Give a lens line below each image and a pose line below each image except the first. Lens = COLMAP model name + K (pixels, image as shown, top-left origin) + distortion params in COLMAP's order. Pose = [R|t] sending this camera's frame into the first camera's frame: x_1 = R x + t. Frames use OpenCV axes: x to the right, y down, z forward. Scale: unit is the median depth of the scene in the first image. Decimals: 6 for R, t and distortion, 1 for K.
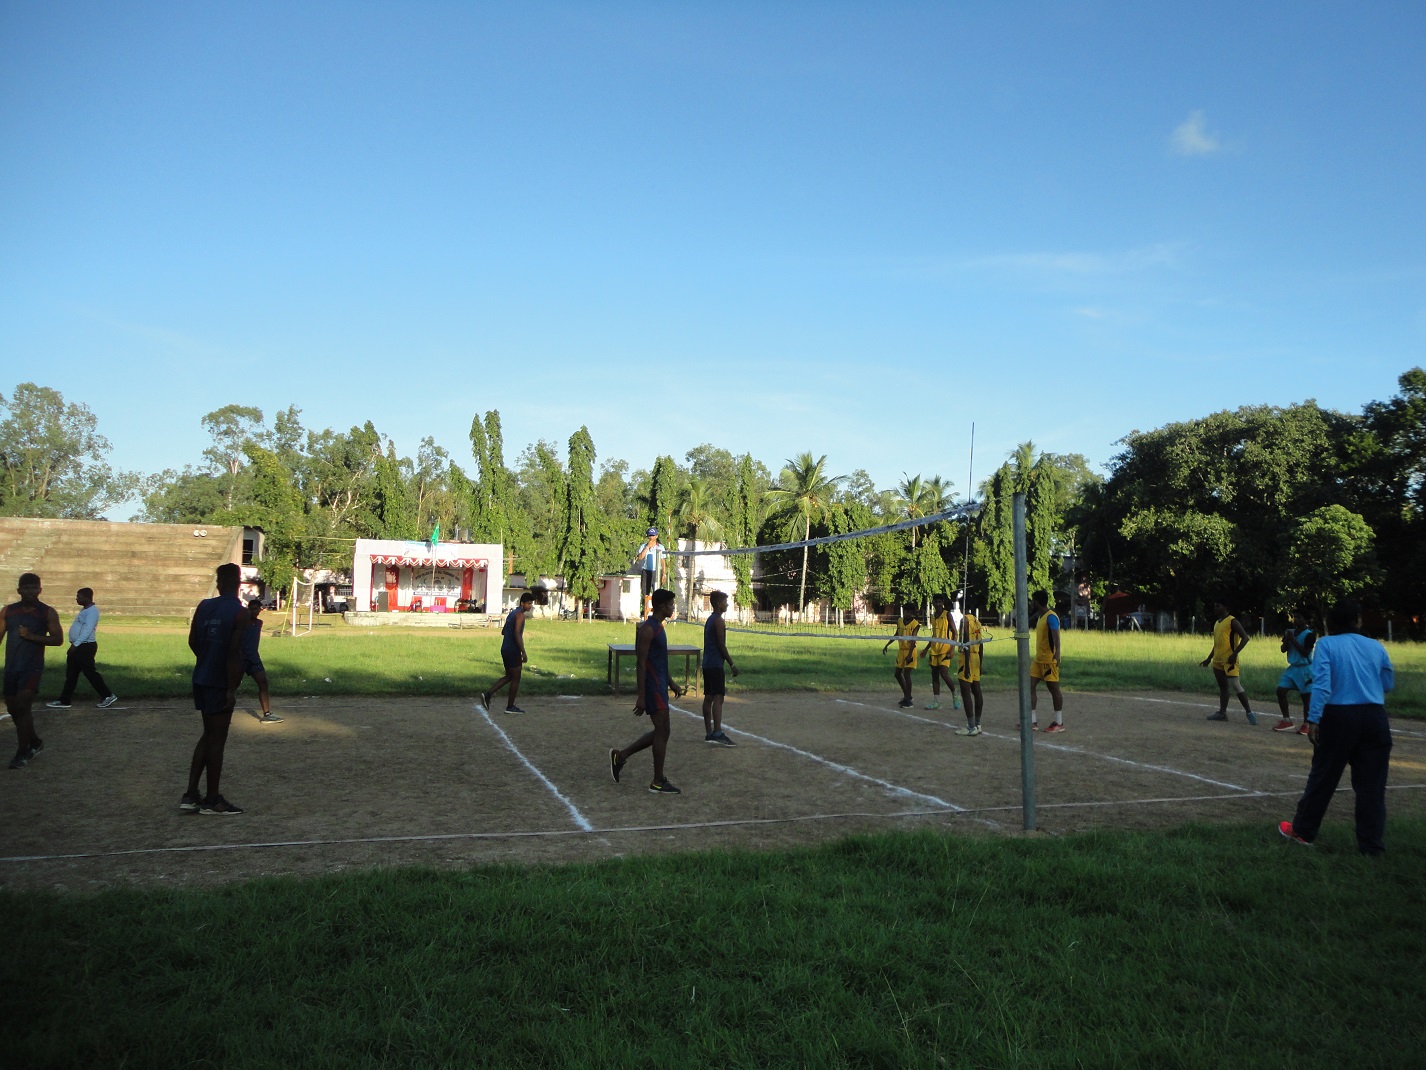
lens RADIAL K [[1037.2, 0, 710.9], [0, 1037.2, 535.0], [0, 0, 1]] dist [0.014789, 0.003873]
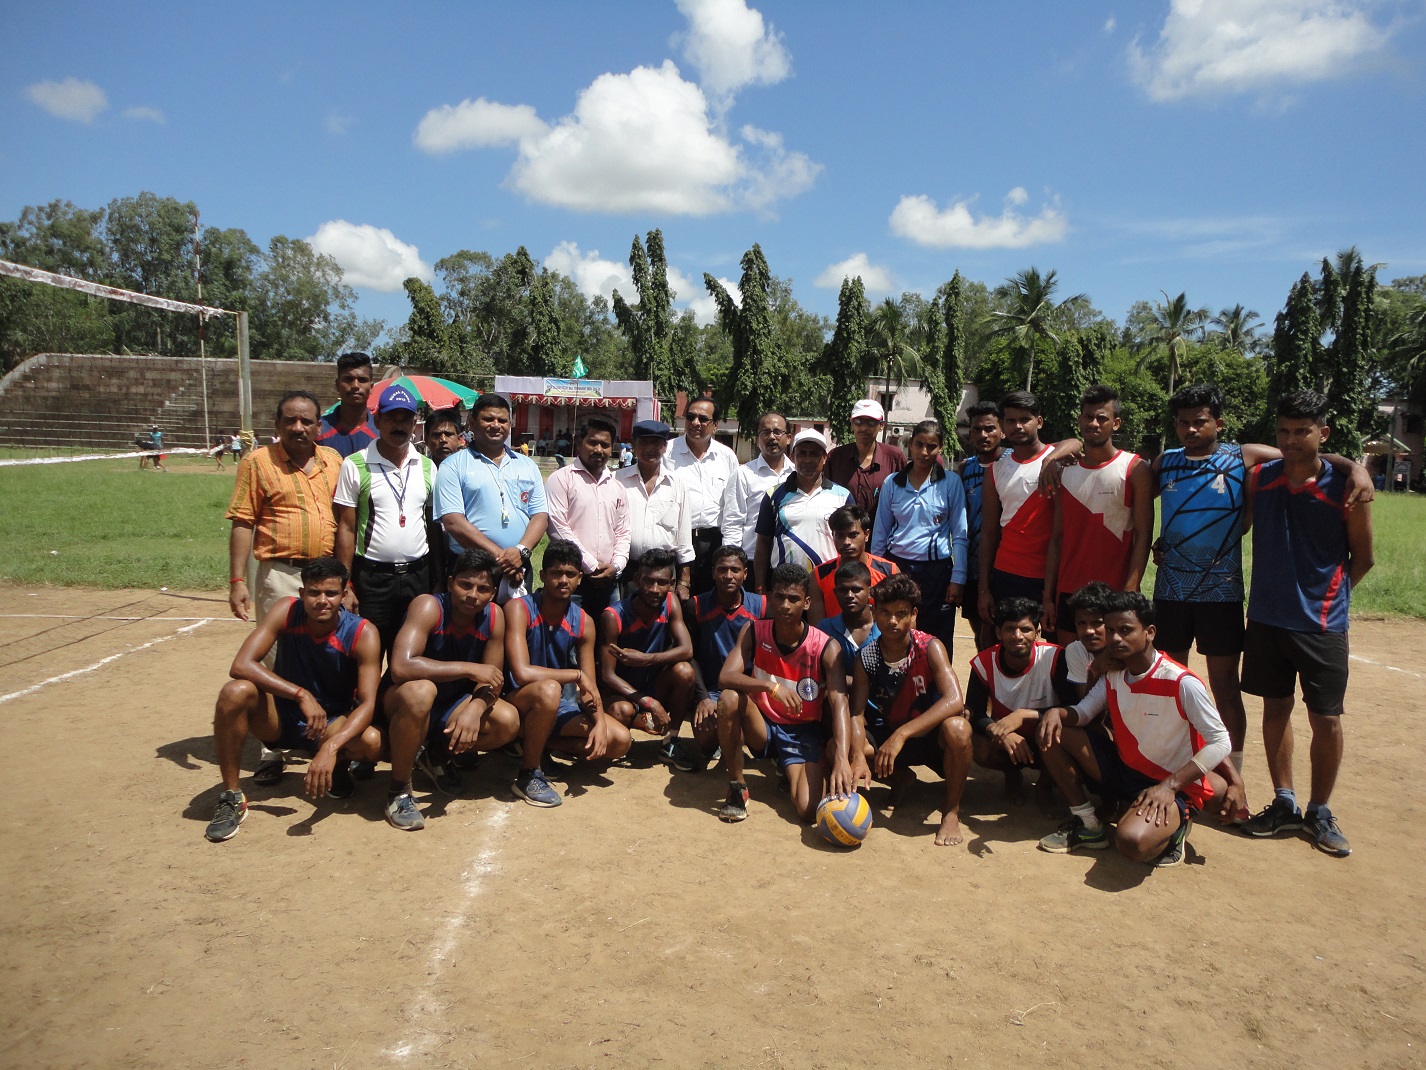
lens RADIAL K [[1037.2, 0, 707.7], [0, 1037.2, 523.5], [0, 0, 1]] dist [0.014789, 0.003873]
pose [[0.964161, 0.029404, -0.263683, 0.066650], [0.005503, 0.991410, 0.130676, 0.010897], [0.265261, -0.127443, 0.955717, 0.119740]]
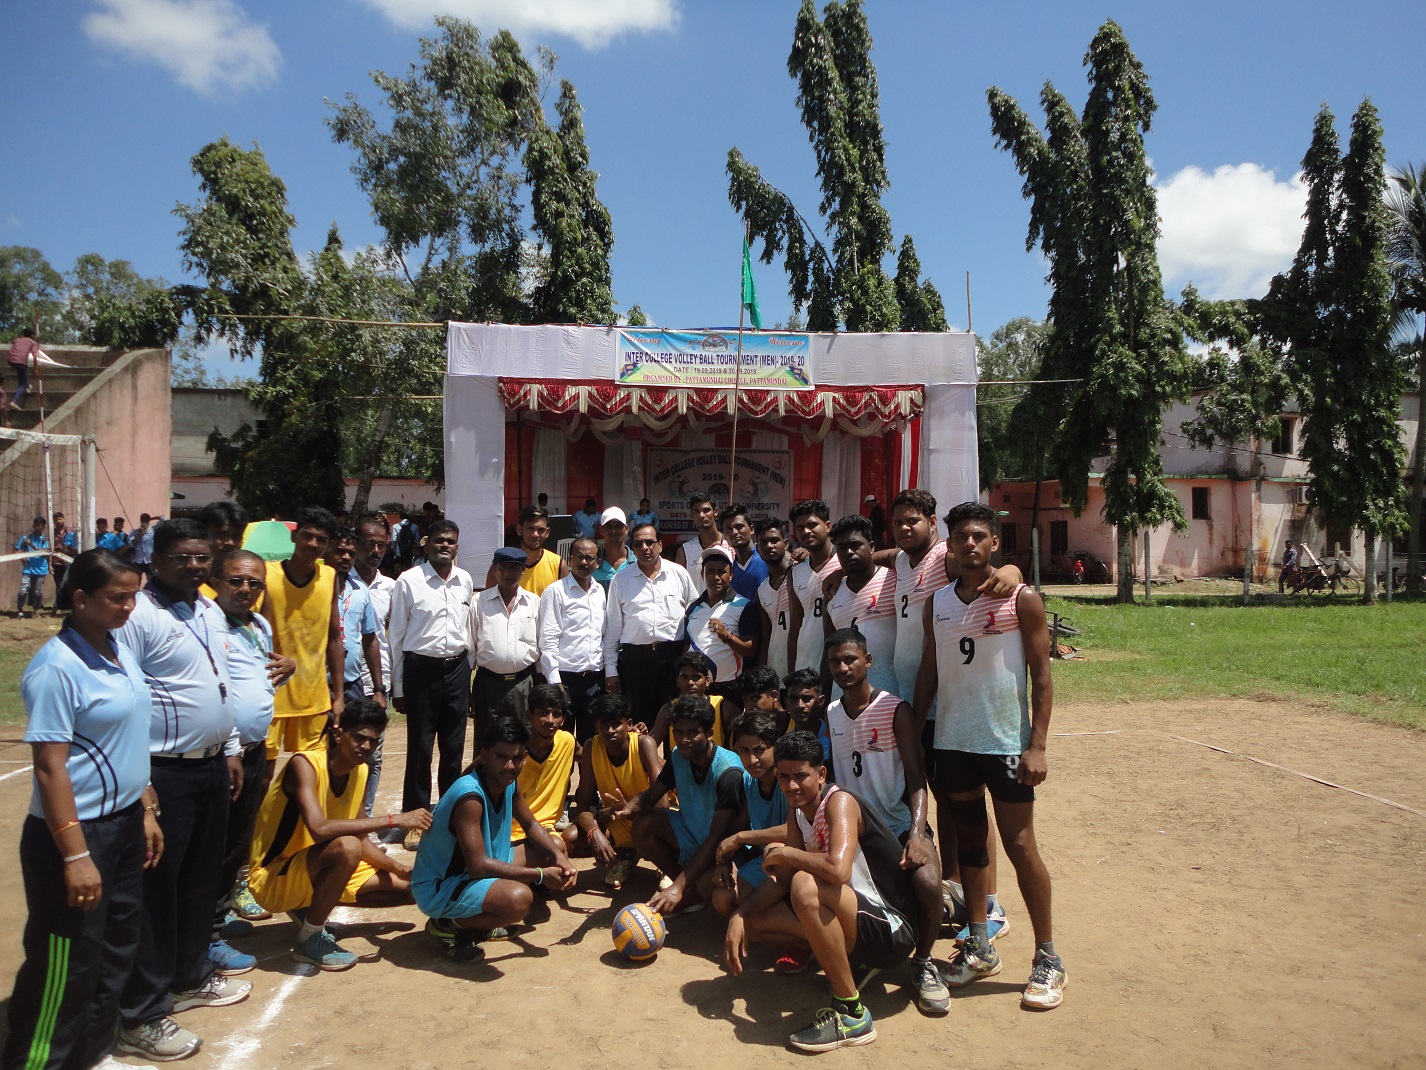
lens RADIAL K [[1037.2, 0, 715.5], [0, 1037.2, 537.3], [0, 0, 1]] dist [0.014789, 0.003873]
pose [[0.981772, -0.023848, -0.188558, -0.173304], [0.033752, 0.998204, 0.049488, 0.037205], [0.187040, -0.054950, 0.980814, 0.577856]]
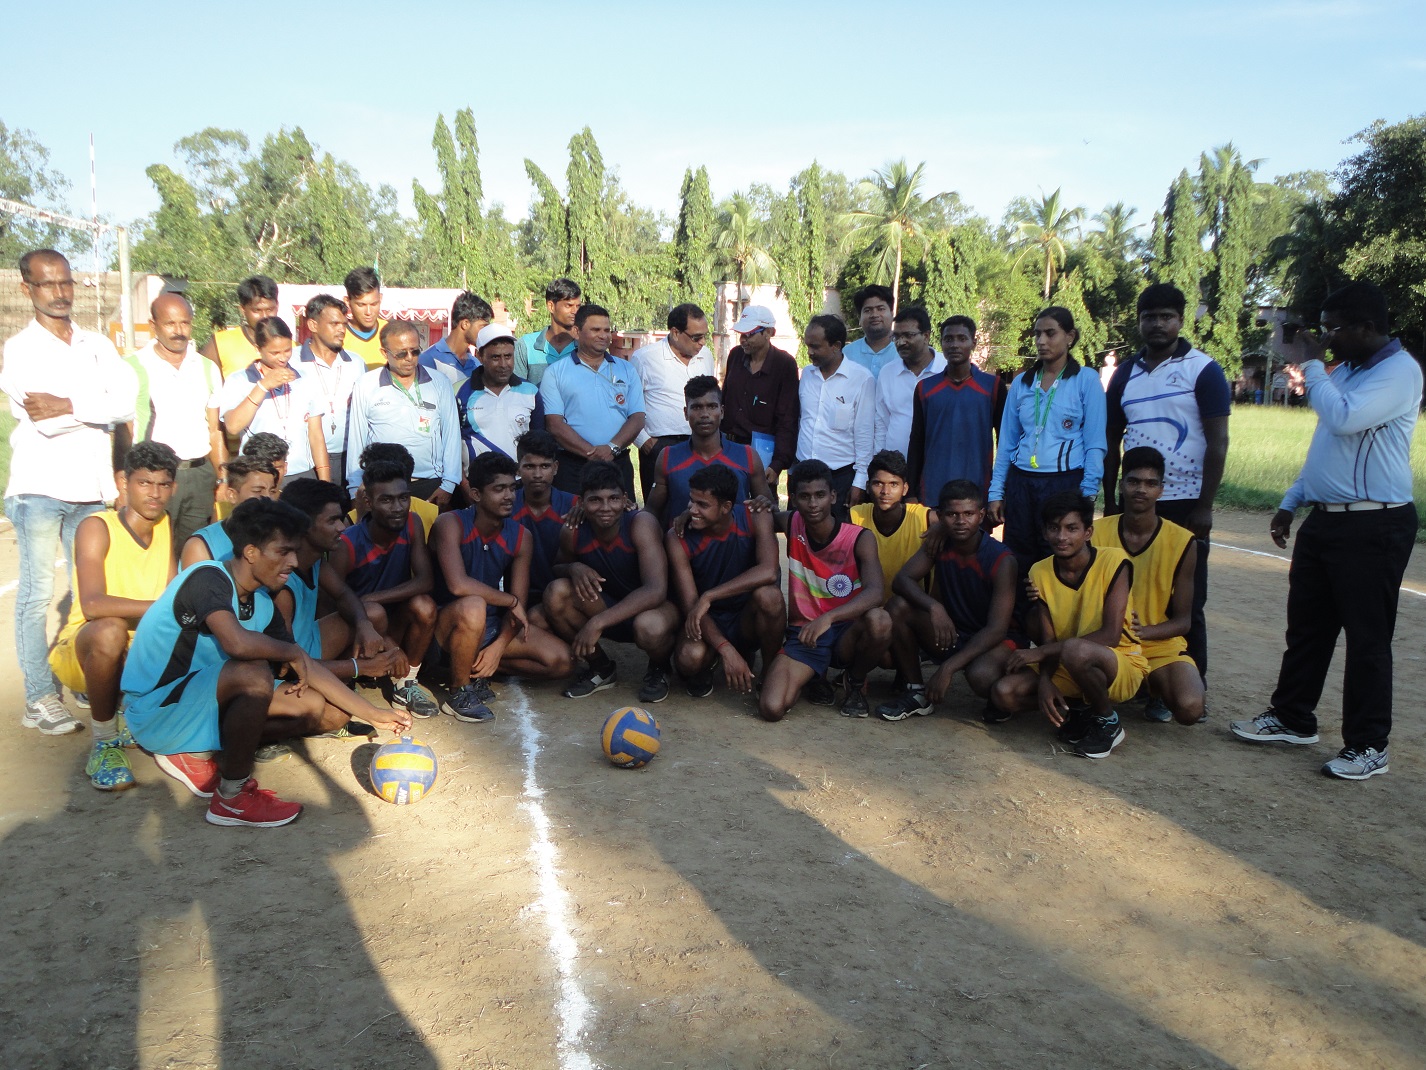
lens RADIAL K [[1271.7, 0, 702.4], [0, 1271.7, 540.5], [0, 0, 1]] dist [-0.050591, 0.041310]
pose [[0.992995, 0.012147, -0.117530, 0.063185], [0.010611, 0.981515, 0.191089, 0.011393], [0.117678, -0.190997, 0.974511, 0.072602]]
